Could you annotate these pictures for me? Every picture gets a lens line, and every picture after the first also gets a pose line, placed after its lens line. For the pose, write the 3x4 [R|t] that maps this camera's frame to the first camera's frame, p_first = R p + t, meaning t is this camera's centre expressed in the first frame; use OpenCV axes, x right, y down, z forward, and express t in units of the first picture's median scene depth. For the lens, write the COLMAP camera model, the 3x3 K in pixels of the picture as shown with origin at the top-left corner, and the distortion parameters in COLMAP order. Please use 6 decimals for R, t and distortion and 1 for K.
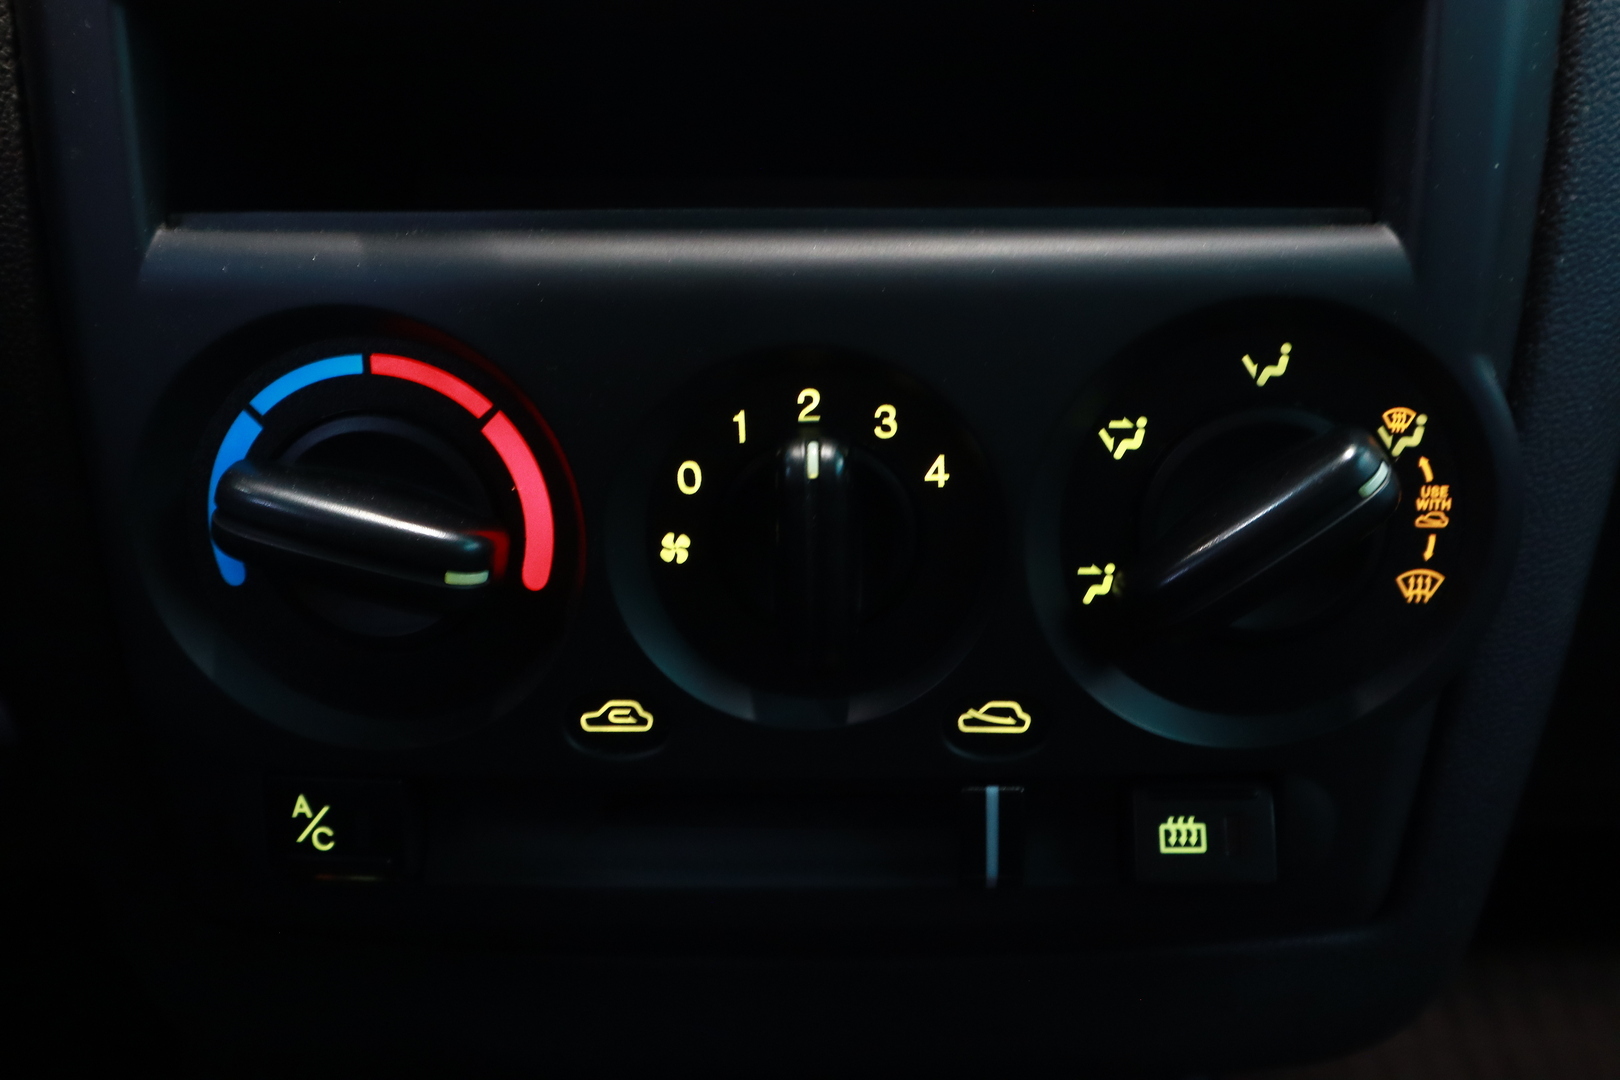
lens RADIAL K [[1758.1, 0, 819.6], [0, 1758.1, 542.6], [0, 0, 1]] dist [0.027627, 0.000000]
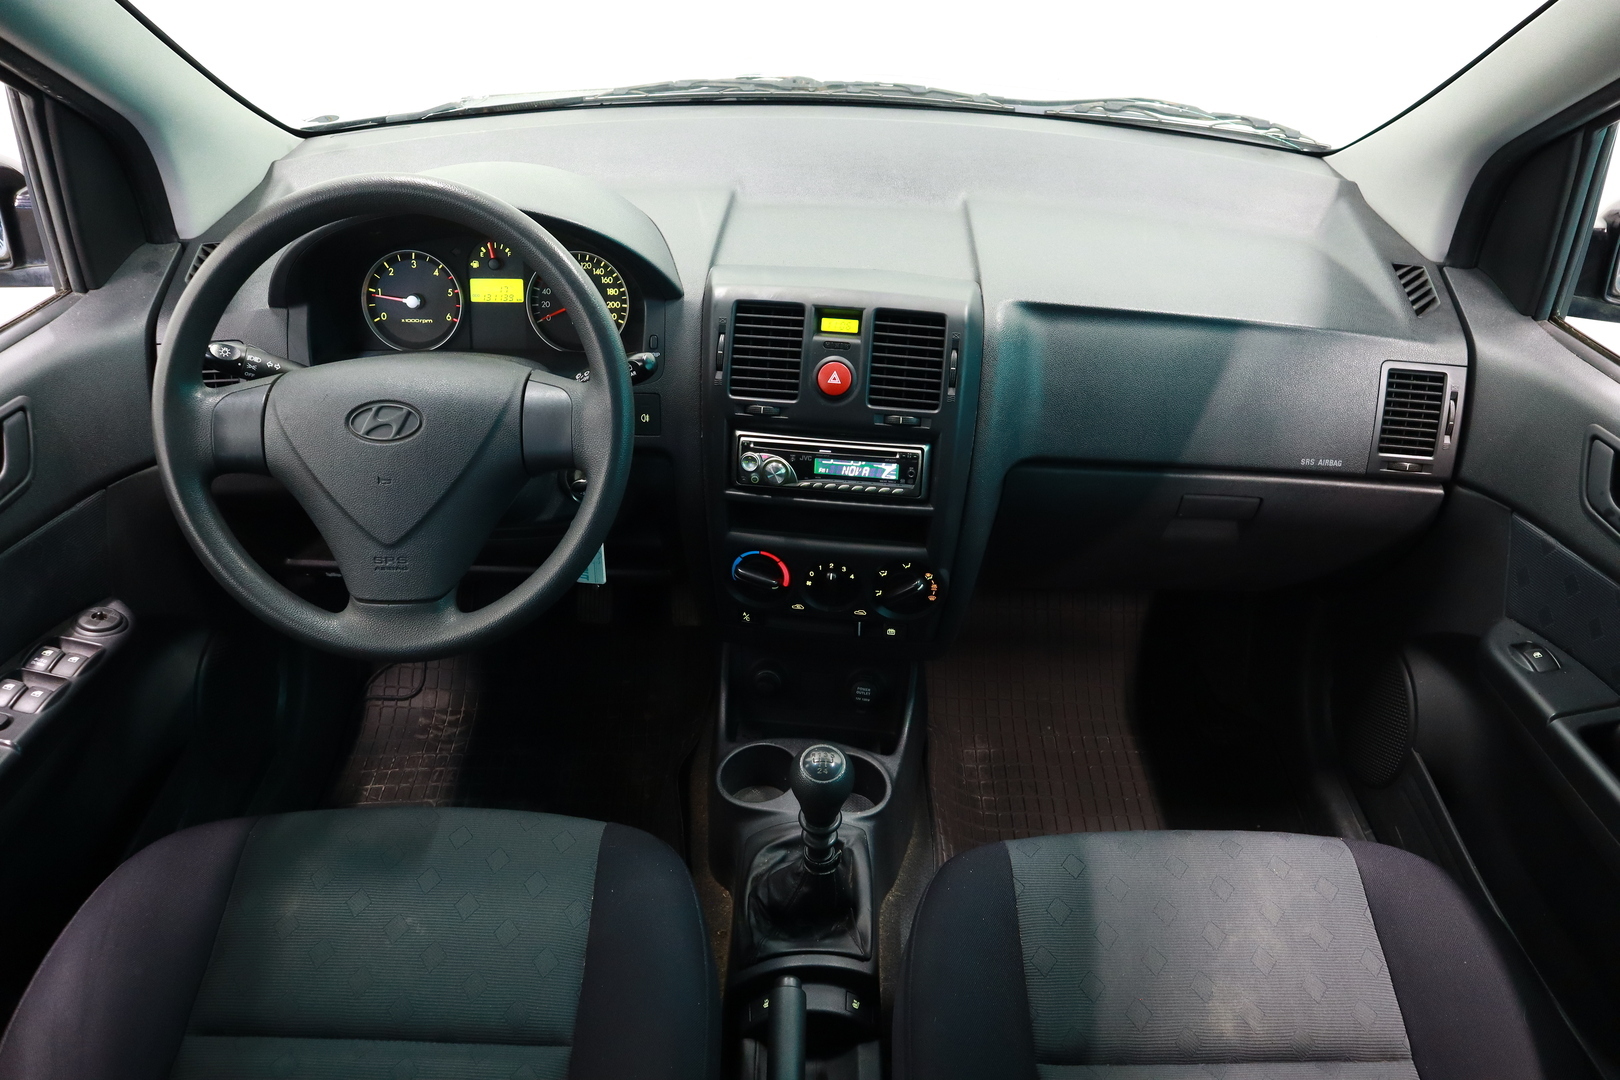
lens RADIAL K [[1123.5, 0, 820.7], [0, 1123.5, 551.7], [0, 0, 1]] dist [-0.094365, 0.012098]
pose [[0.993908, 0.080000, -0.075809, 0.245524], [-0.051311, 0.944624, 0.324117, -1.368526], [0.097541, -0.318253, 0.942975, -2.634882]]
